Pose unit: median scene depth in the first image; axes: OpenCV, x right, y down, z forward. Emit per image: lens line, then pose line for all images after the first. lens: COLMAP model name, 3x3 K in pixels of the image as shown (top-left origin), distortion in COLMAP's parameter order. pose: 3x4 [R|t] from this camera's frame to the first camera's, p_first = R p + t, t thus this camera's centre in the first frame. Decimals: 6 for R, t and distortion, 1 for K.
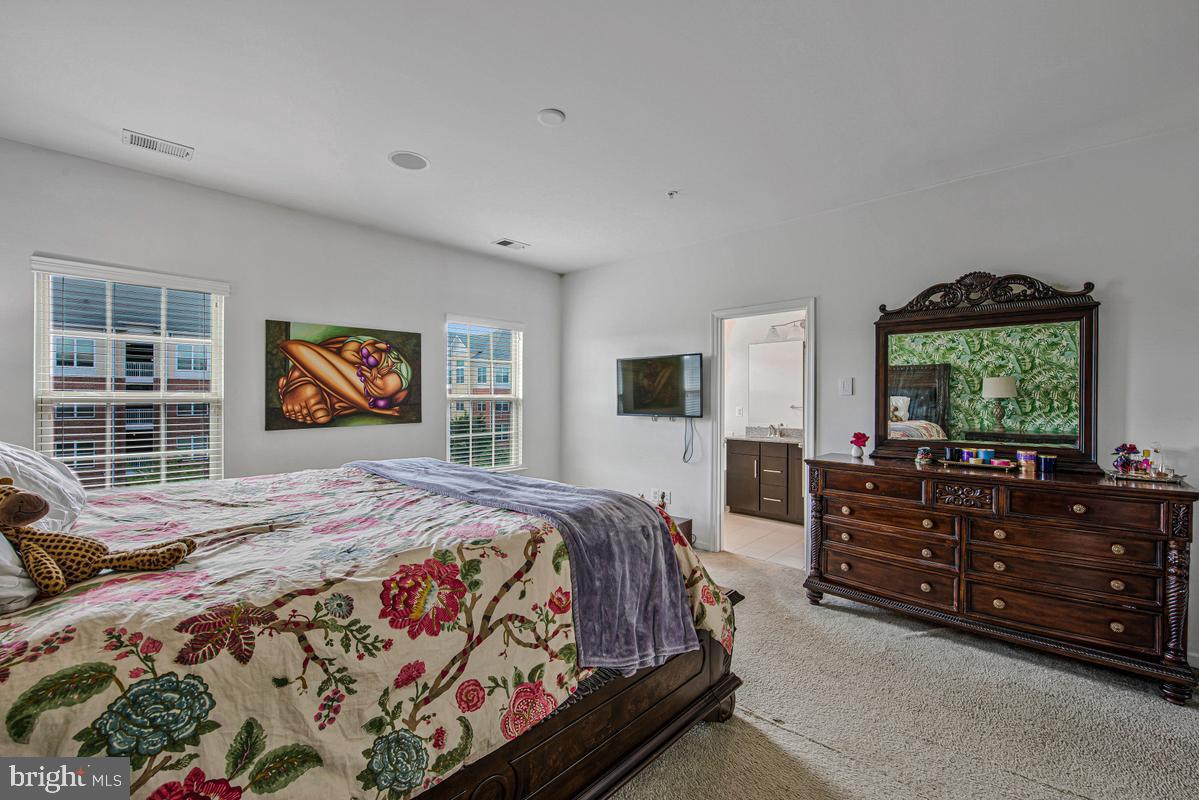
lens RADIAL K [[494.0, 0, 594.1], [0, 494.0, 402.1], [0, 0, 1]] dist [-0.008748, -0.001054]
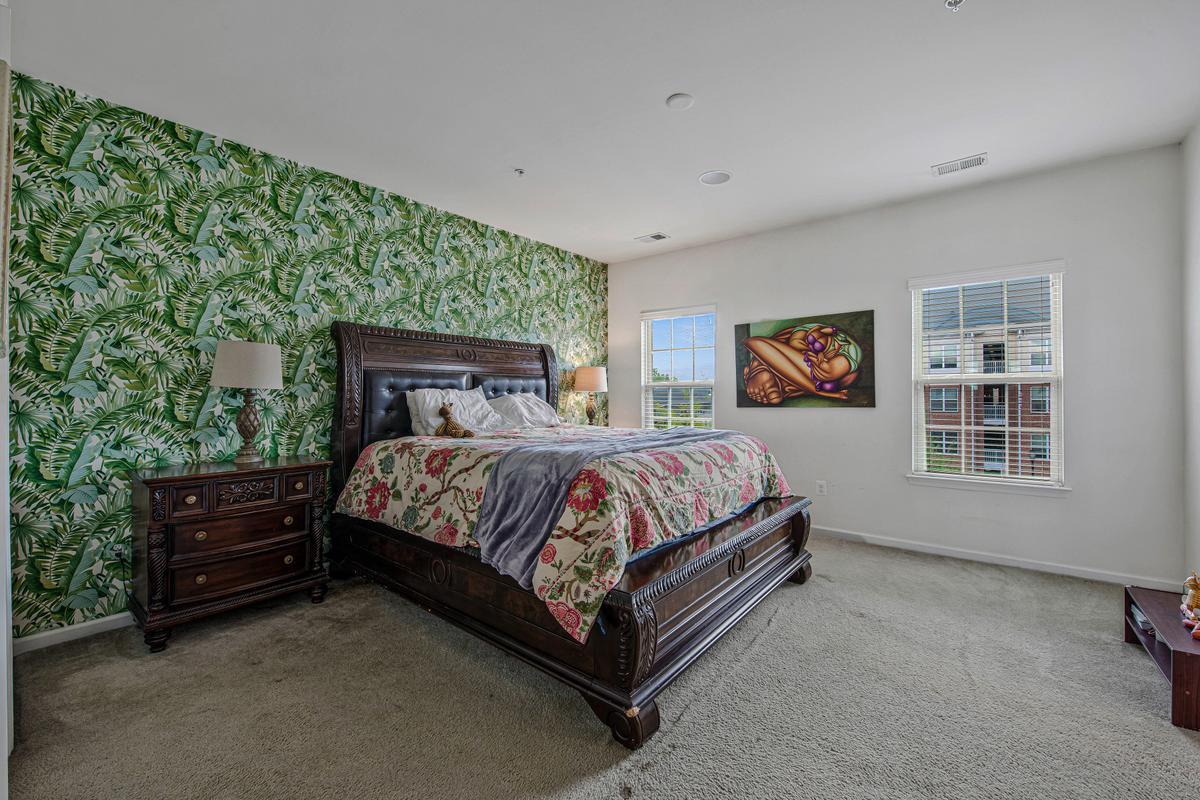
lens RADIAL K [[494.4, 0, 597.0], [0, 494.4, 392.9], [0, 0, 1]] dist [-0.008748, -0.001054]
pose [[0.073710, -0.007553, -0.997251, 0.621783], [-0.007881, 0.999936, -0.008155, 0.031181], [0.997249, 0.008460, 0.073646, 0.496349]]
